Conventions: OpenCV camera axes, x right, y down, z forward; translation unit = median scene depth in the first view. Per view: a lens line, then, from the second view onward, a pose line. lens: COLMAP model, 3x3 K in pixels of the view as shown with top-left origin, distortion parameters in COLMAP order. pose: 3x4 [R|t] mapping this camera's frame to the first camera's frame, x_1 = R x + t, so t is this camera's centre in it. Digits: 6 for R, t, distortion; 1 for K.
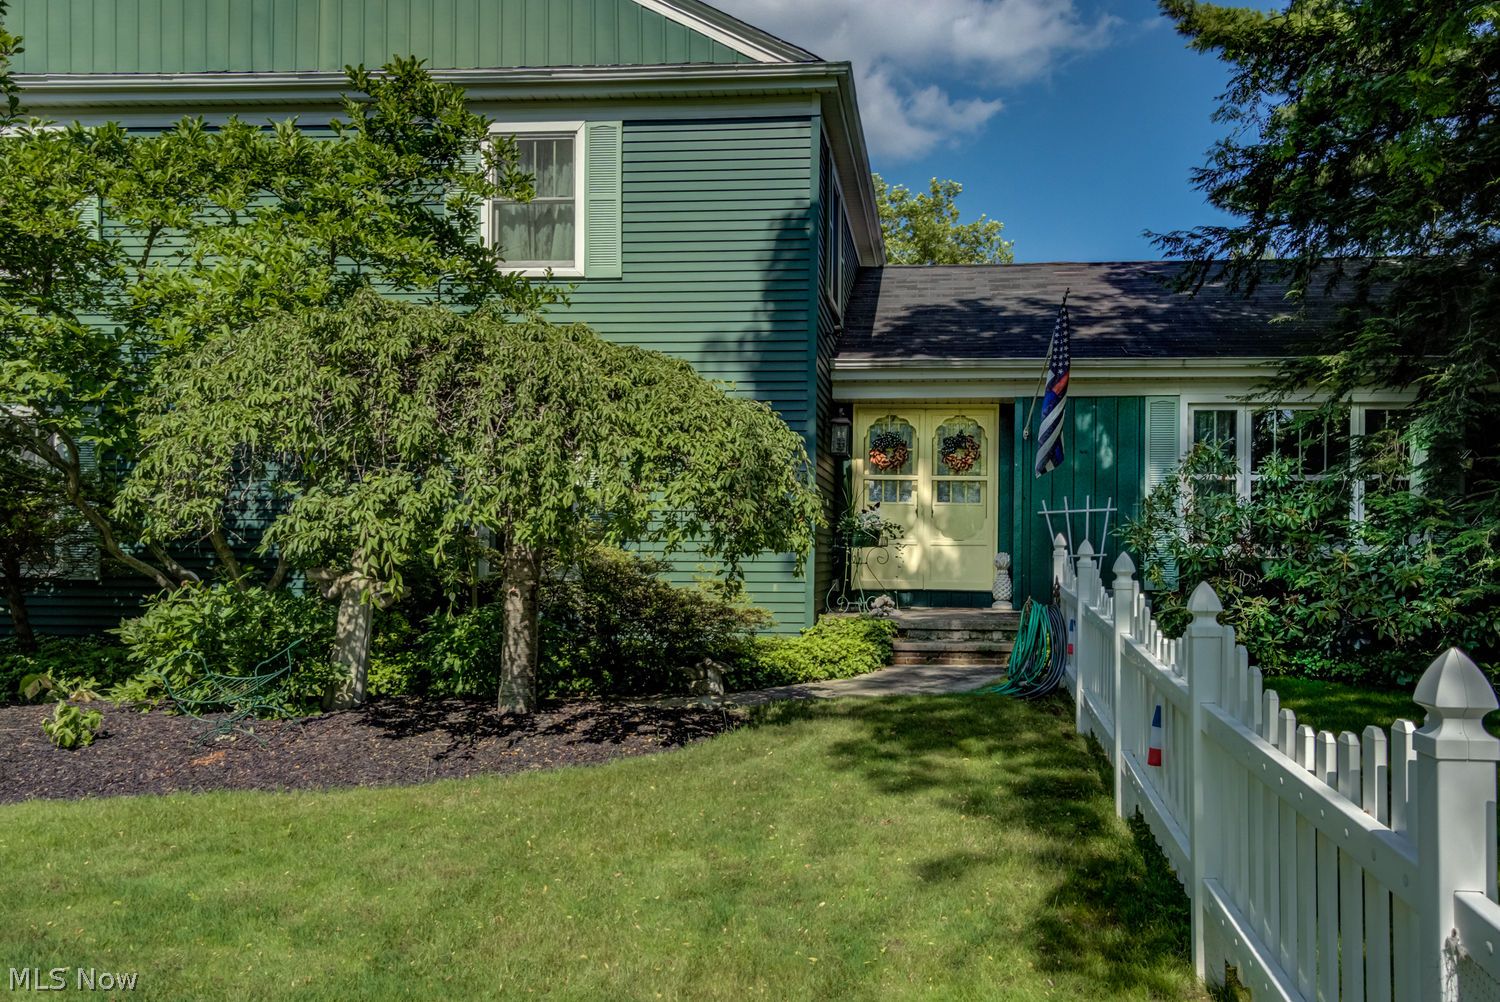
lens RADIAL K [[877.5, 0, 753.9], [0, 877.5, 550.7], [0, 0, 1]] dist [0.031885, -0.033473]
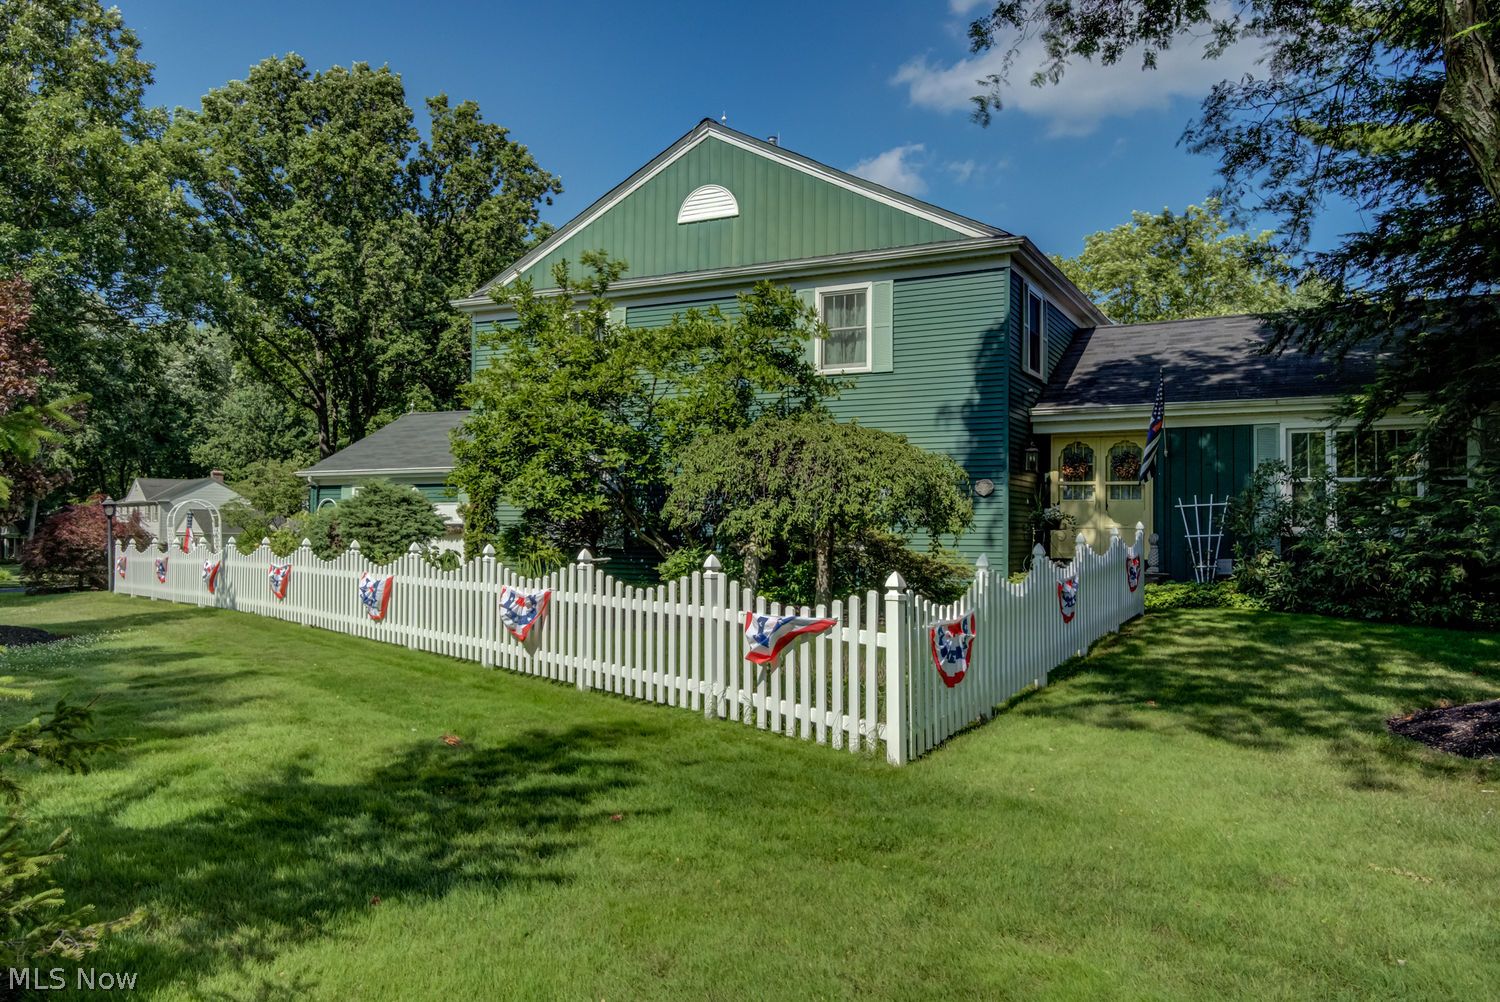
lens RADIAL K [[877.5, 0, 753.9], [0, 877.5, 550.7], [0, 0, 1]] dist [0.031885, -0.033473]
pose [[0.918347, 0.006822, -0.395718, 0.283164], [0.001294, 0.999794, 0.020238, 0.000164], [0.395775, -0.019098, 0.918149, -0.682252]]
